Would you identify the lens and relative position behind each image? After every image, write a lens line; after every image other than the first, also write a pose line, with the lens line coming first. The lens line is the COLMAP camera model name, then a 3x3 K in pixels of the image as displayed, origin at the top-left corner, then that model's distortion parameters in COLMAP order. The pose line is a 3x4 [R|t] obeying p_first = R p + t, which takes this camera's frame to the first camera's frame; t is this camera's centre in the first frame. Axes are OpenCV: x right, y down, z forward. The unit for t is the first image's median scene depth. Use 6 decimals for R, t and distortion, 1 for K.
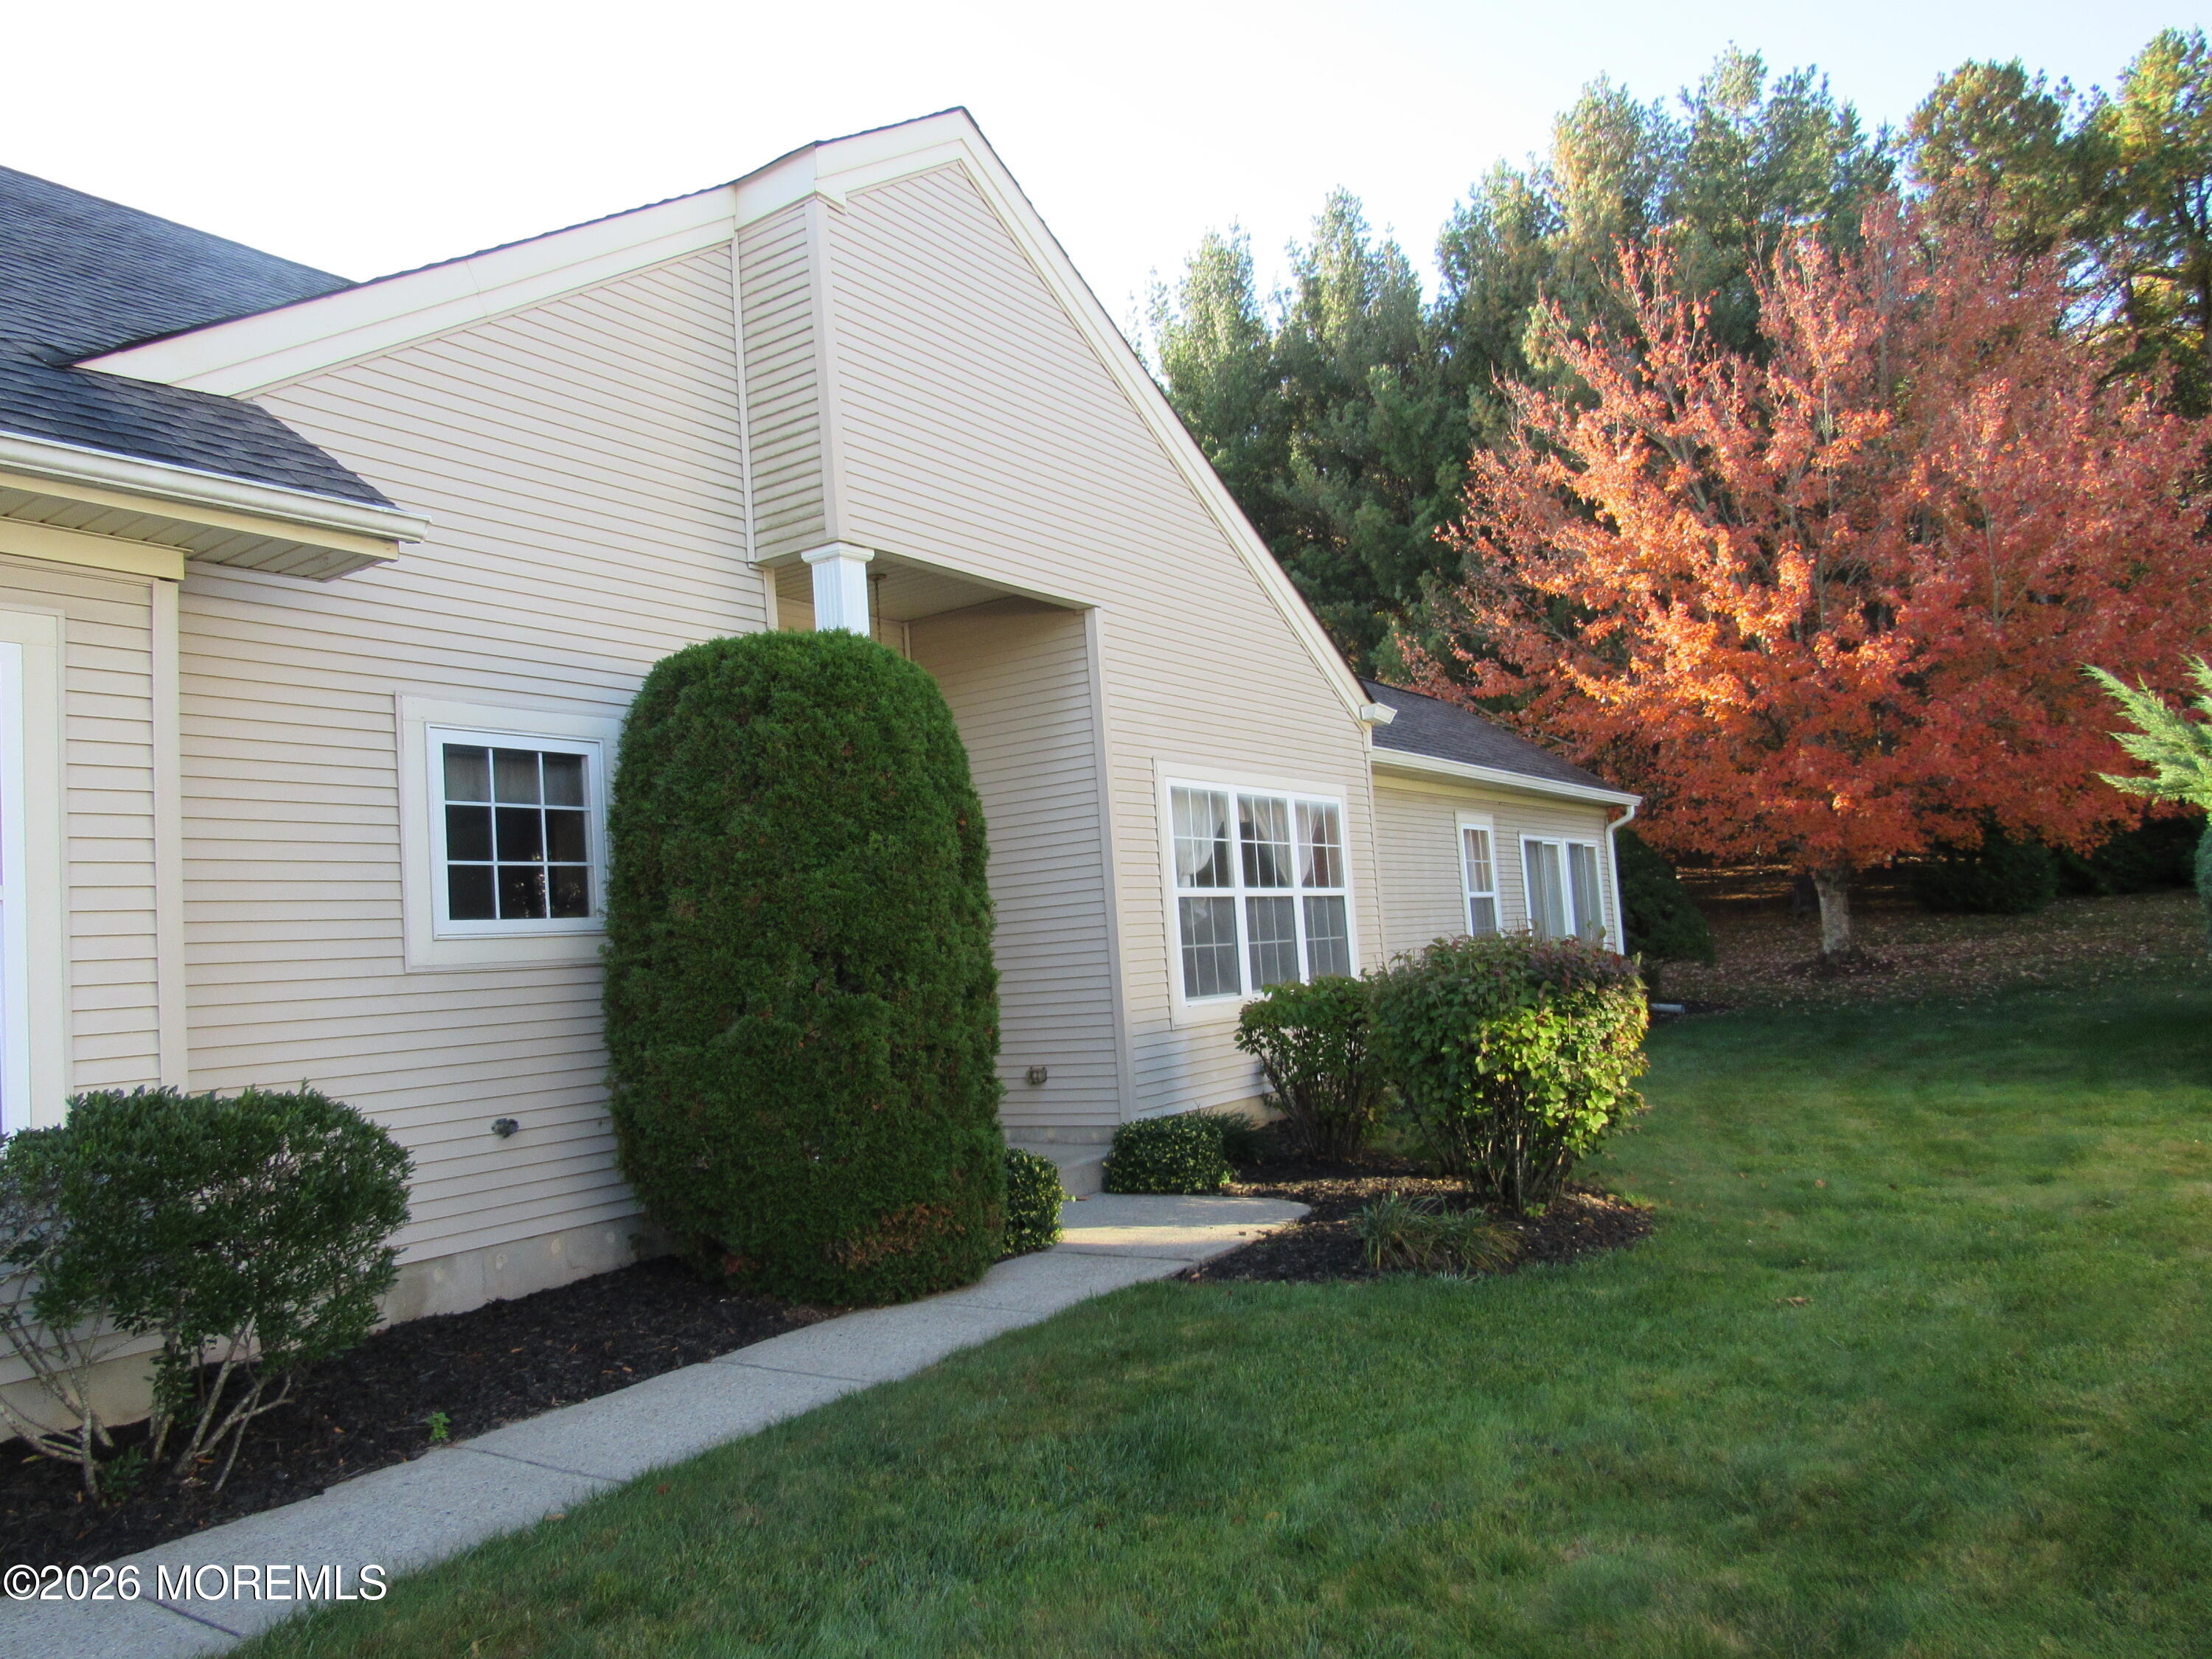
lens RADIAL K [[1597.5, 0, 1106.0], [0, 1597.5, 829.5], [0, 0, 1]] dist [-0.010851, -0.004039]
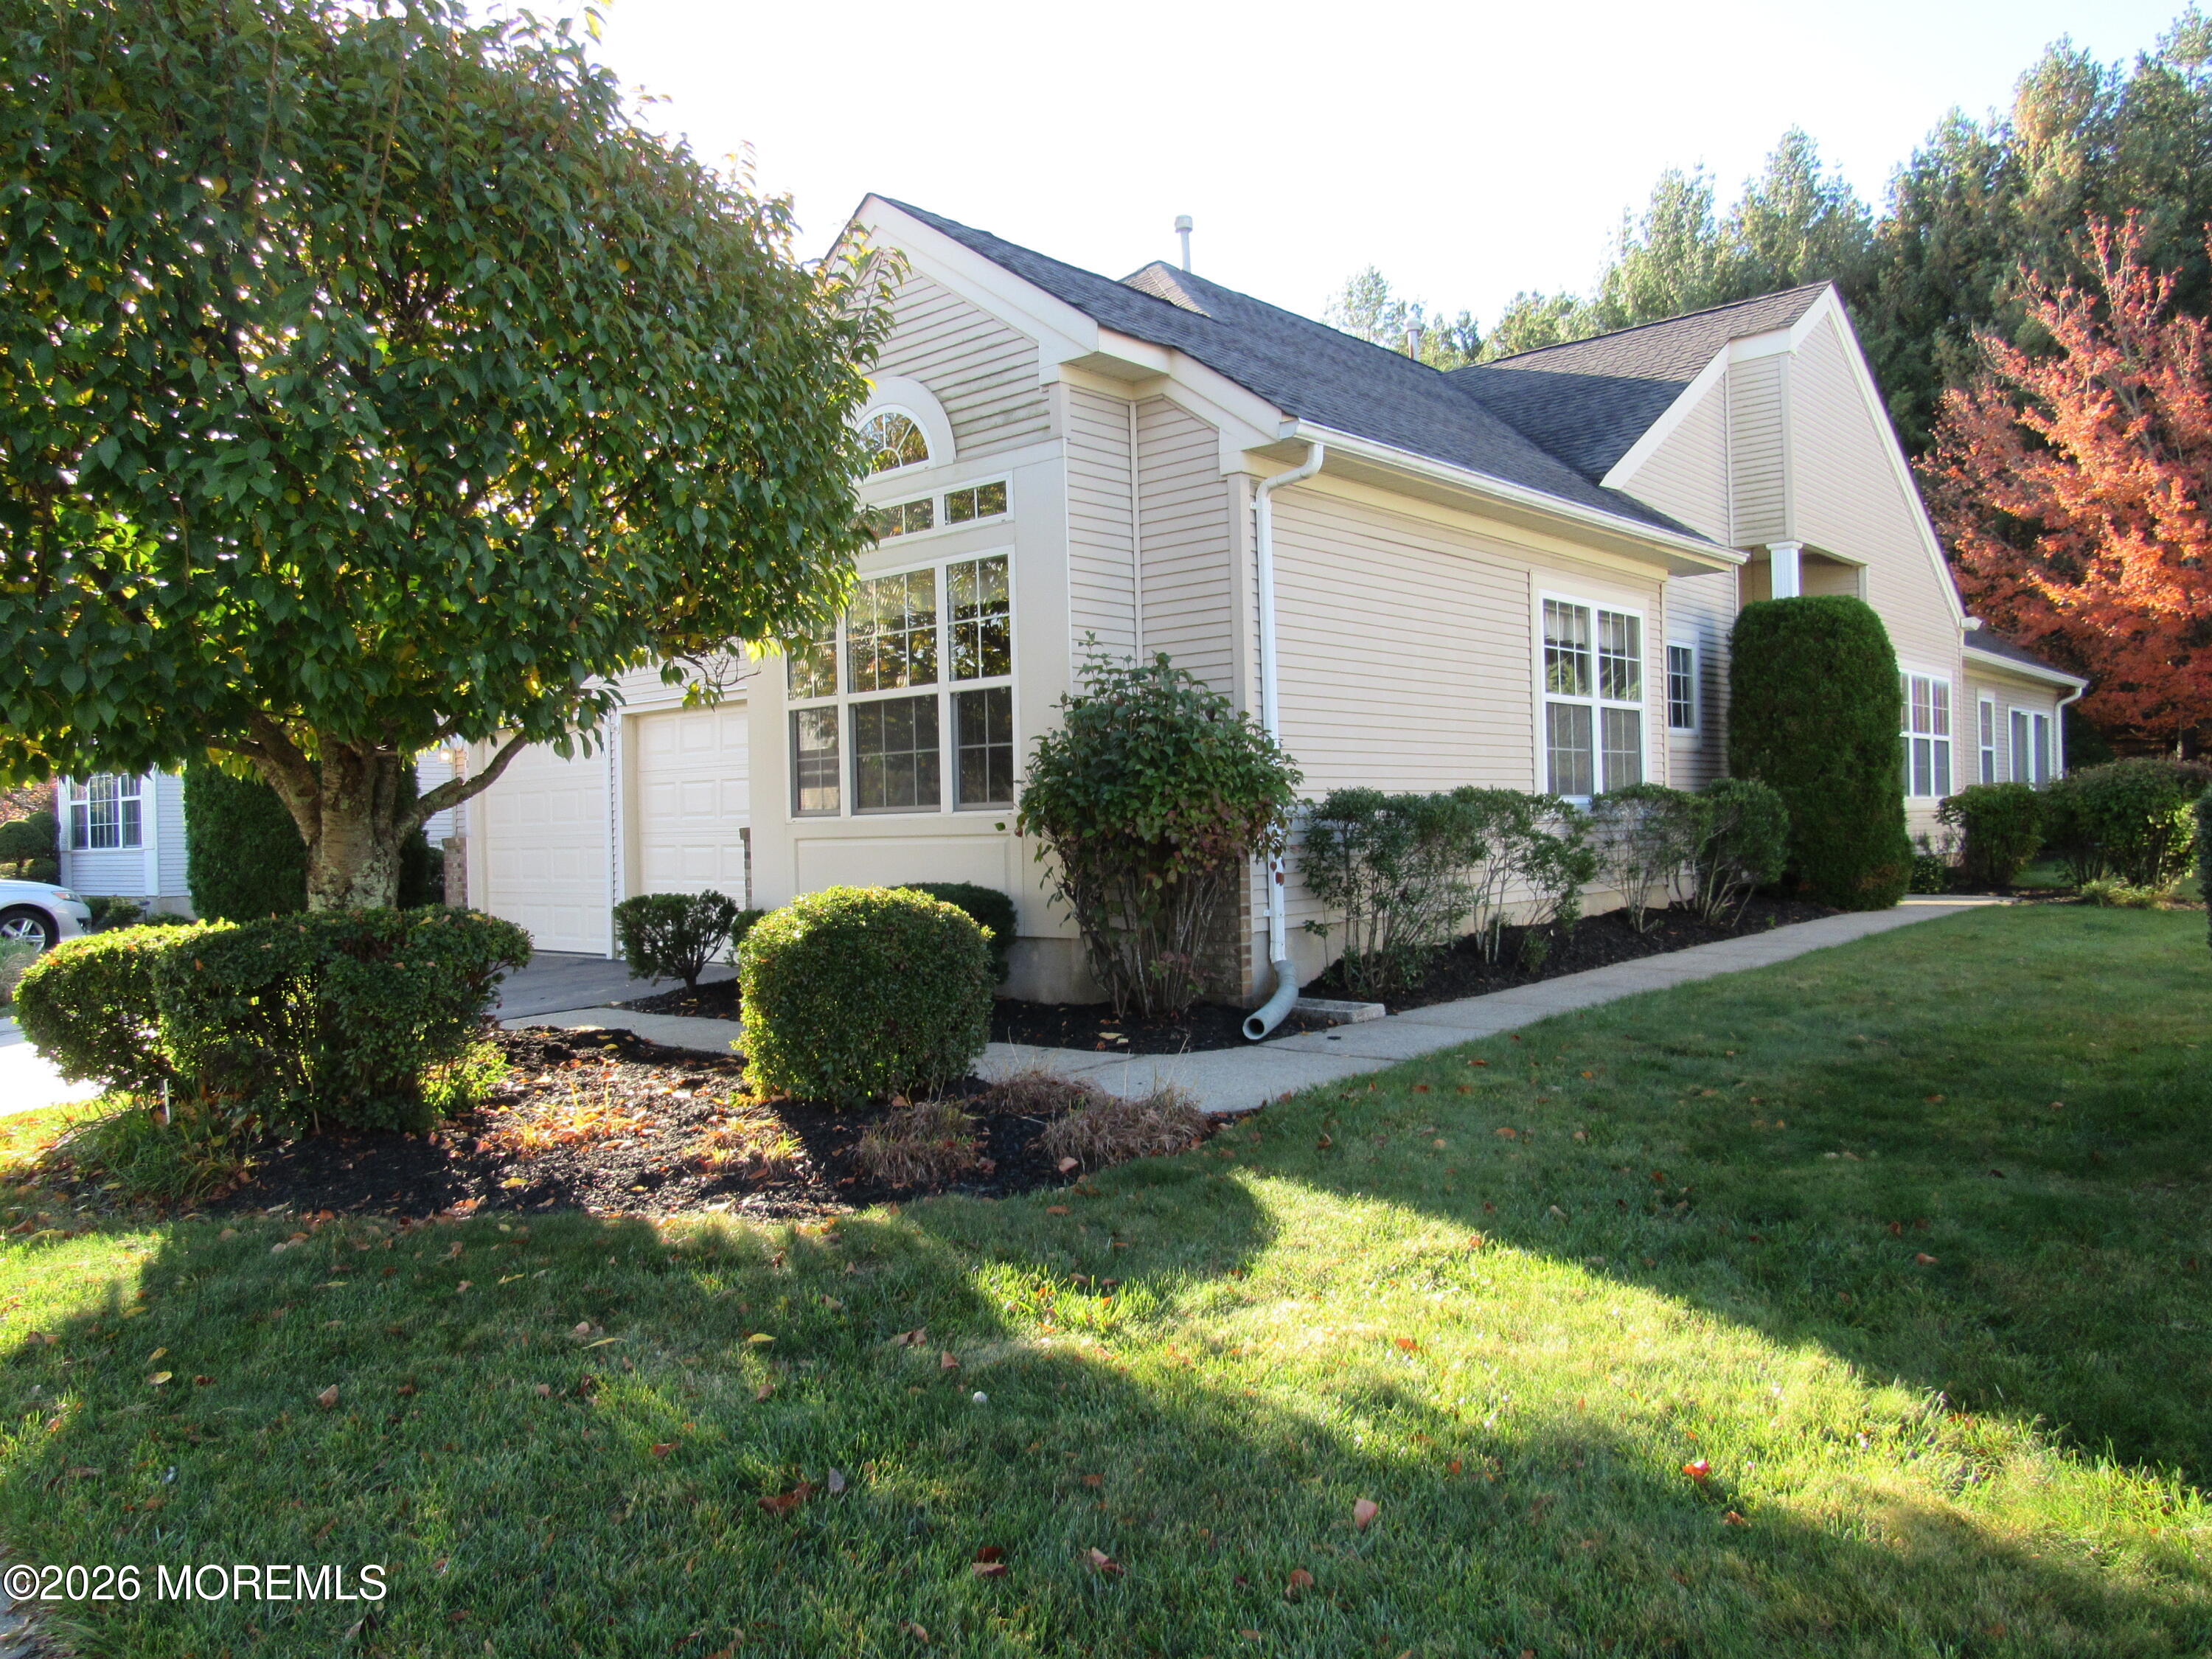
lens RADIAL K [[1565.7, 0, 1105.5], [0, 1565.7, 866.0], [0, 0, 1]] dist [-0.008954, -0.007546]
pose [[0.988104, 0.052244, -0.144644, -0.263359], [-0.034750, 0.992052, 0.120935, 0.003346], [0.149813, -0.114470, 0.982066, -0.387138]]
